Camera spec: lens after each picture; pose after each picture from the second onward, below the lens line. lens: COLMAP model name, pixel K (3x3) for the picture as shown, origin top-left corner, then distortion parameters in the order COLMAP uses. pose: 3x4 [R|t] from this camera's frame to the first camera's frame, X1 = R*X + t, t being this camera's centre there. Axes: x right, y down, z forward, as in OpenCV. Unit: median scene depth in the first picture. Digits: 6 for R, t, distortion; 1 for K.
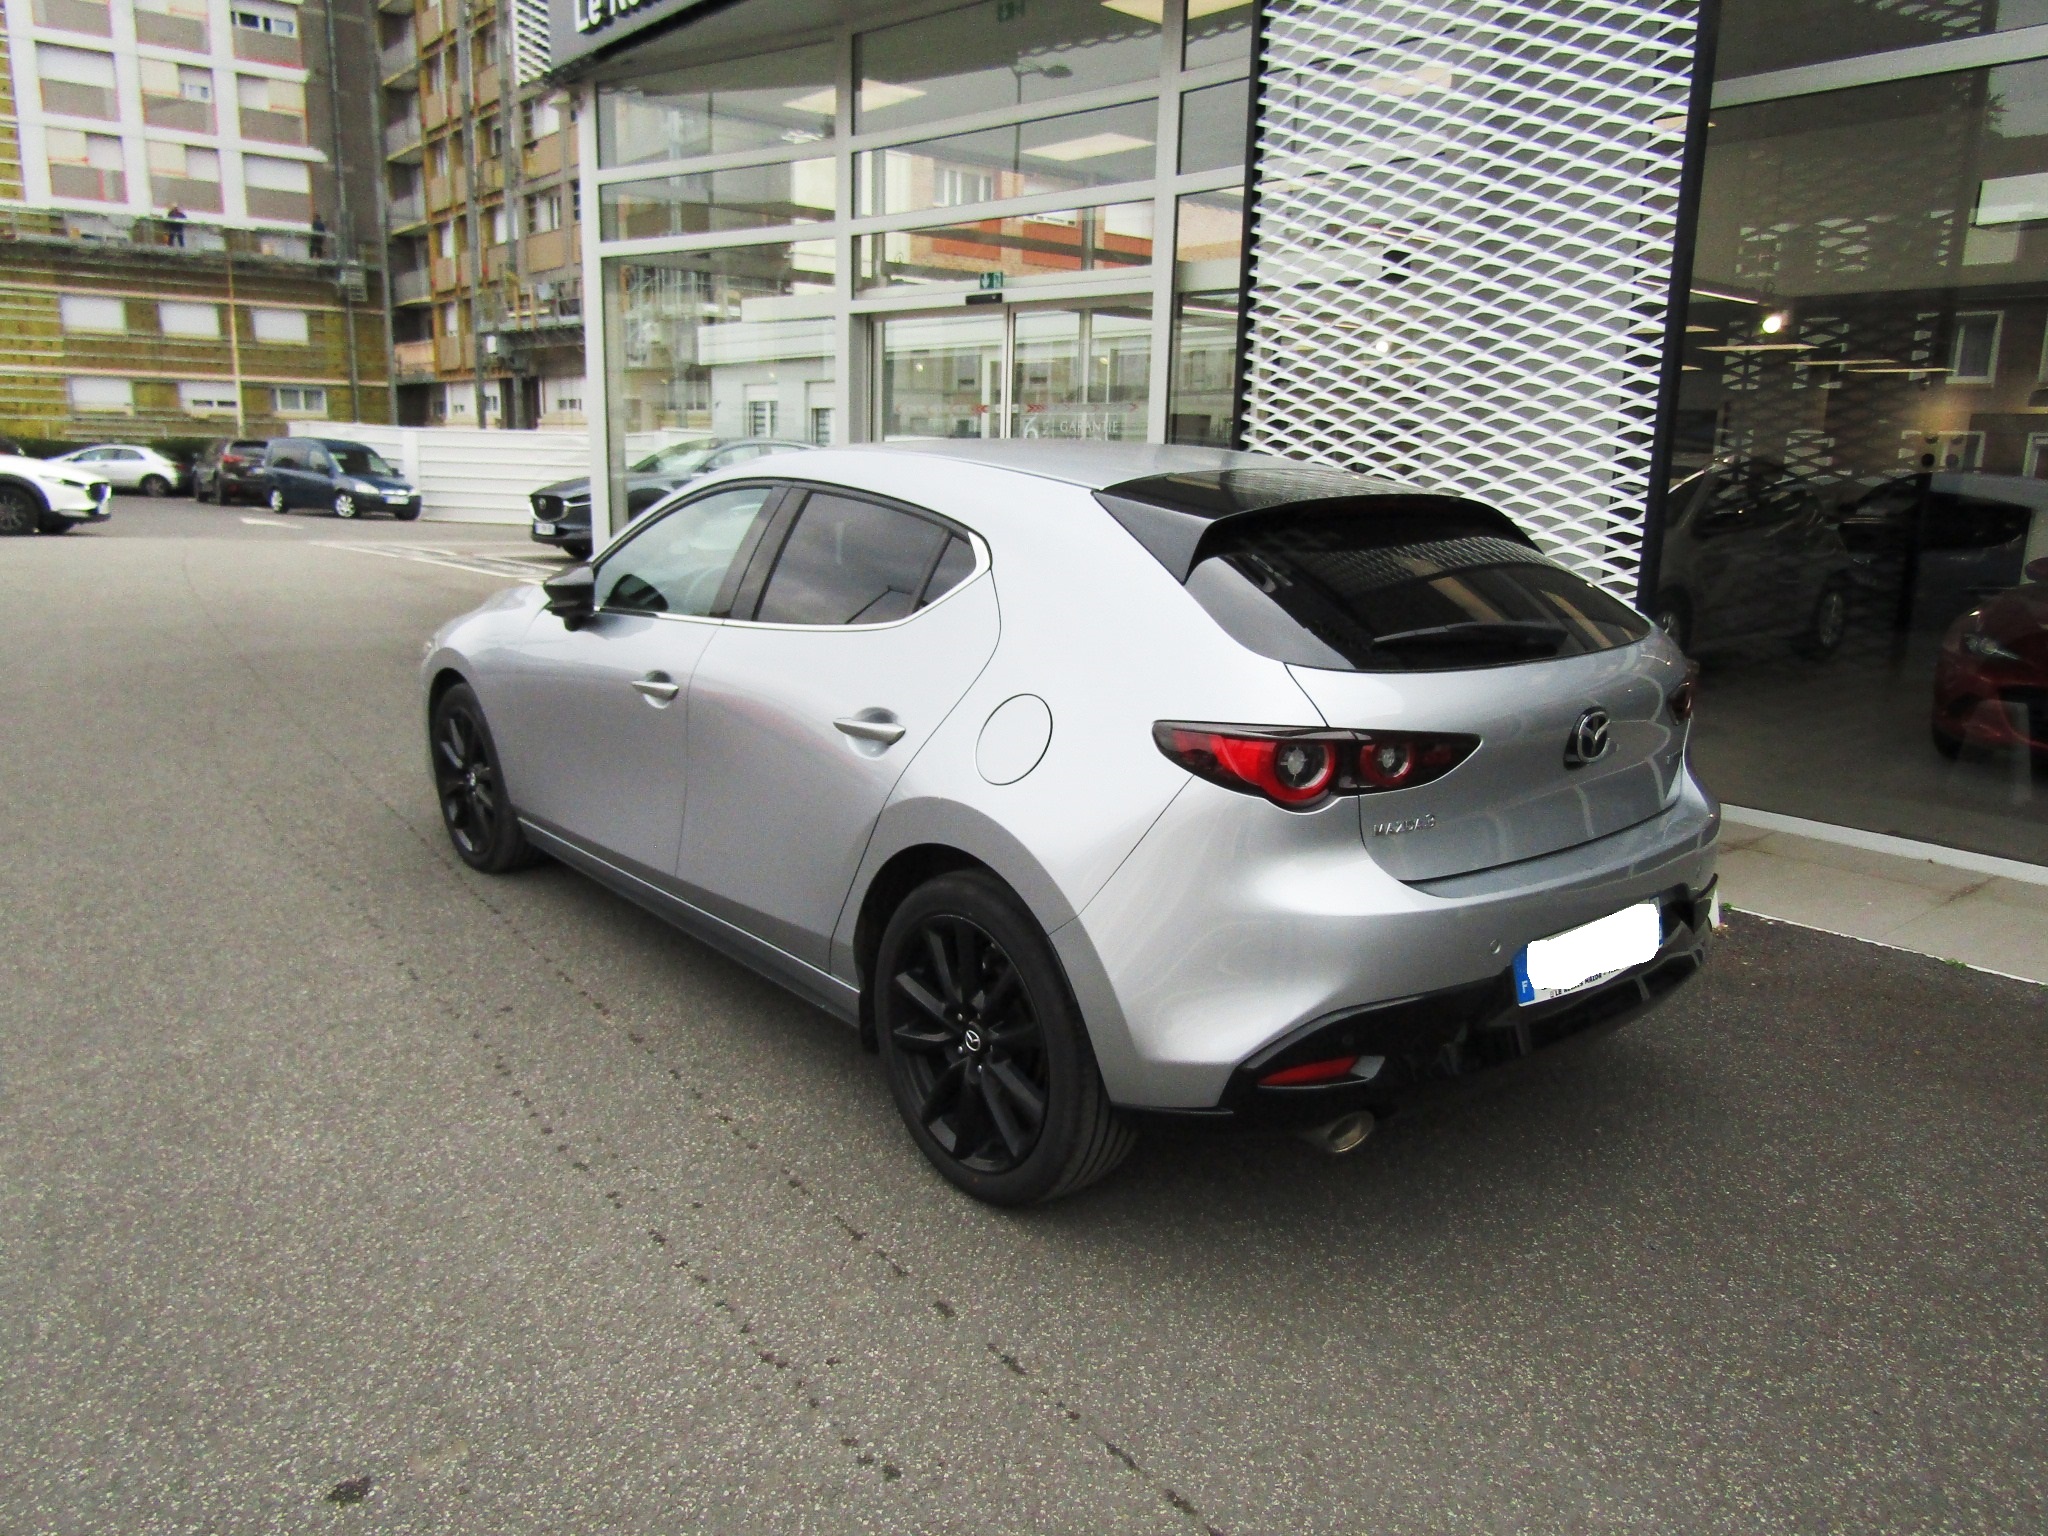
lens RADIAL K [[1435.1, 0, 1024.0], [0, 1435.1, 768.0], [0, 0, 1]] dist [-0.003337, 0.000568]
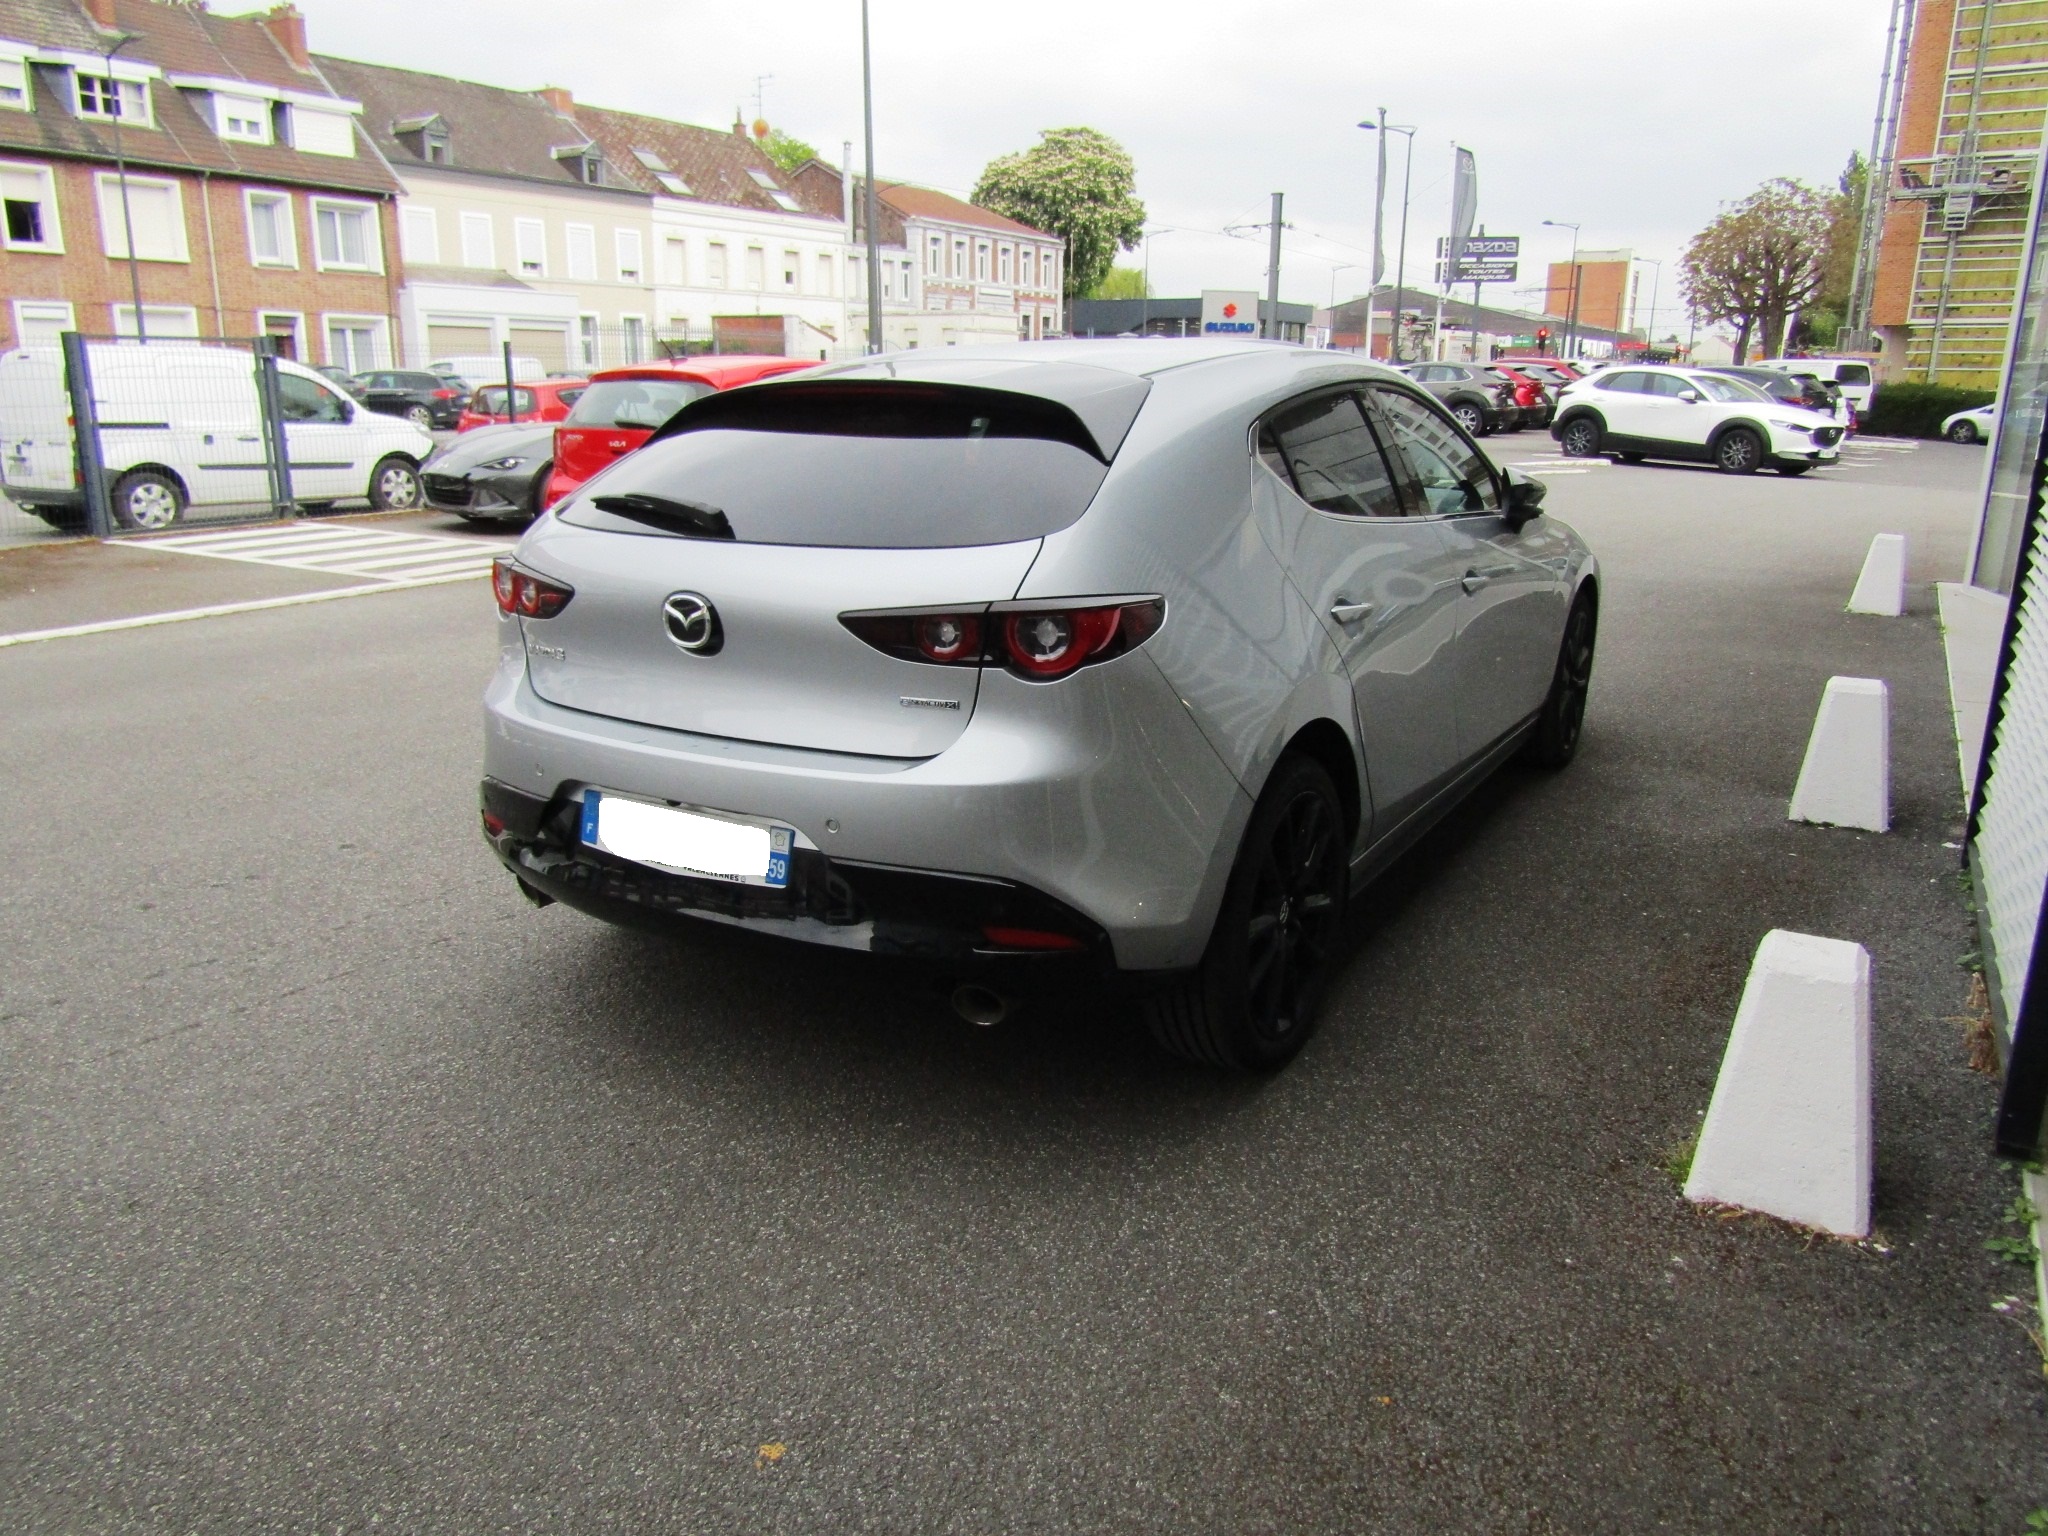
lens RADIAL K [[1435.1, 0, 1024.0], [0, 1435.1, 768.0], [0, 0, 1]] dist [-0.003337, 0.000568]
pose [[0.327701, 0.227786, -0.916911, 1.111248], [-0.200884, 0.965108, 0.167965, -0.108135], [0.923178, 0.129150, 0.362026, 0.696665]]
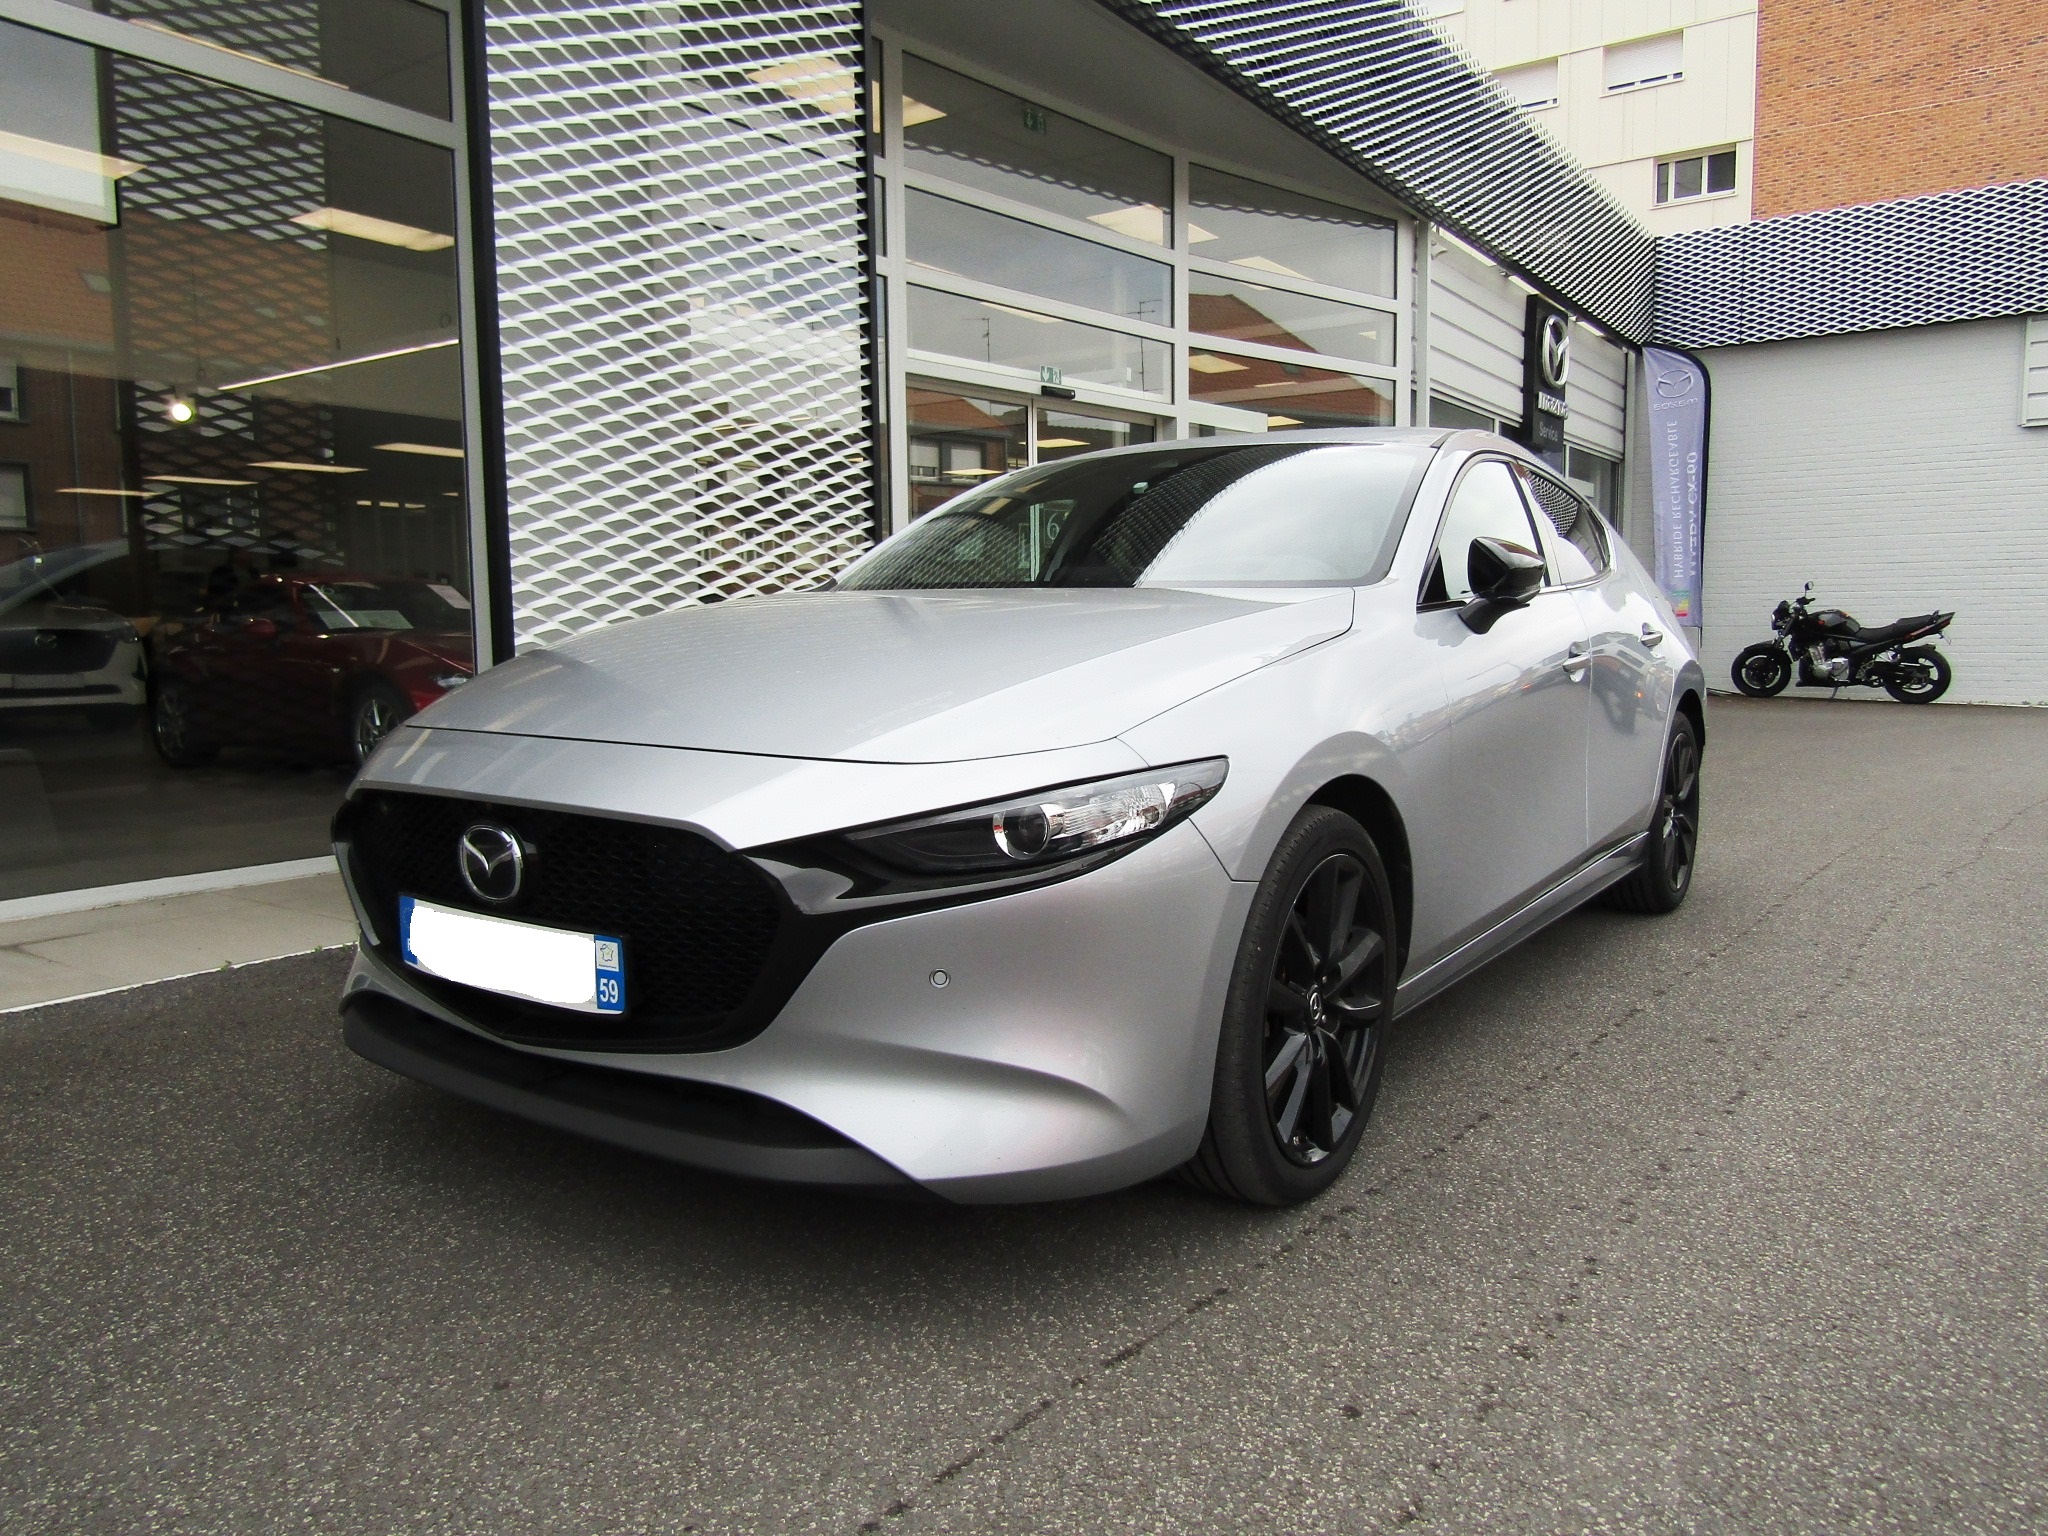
lens RADIAL K [[1435.1, 0, 1024.0], [0, 1435.1, 768.0], [0, 0, 1]] dist [-0.003337, 0.000568]
pose [[-0.257876, -0.116475, 0.959132, -1.196008], [0.213480, 0.961303, 0.174136, -0.255992], [-0.942298, 0.249661, -0.223032, 1.736844]]
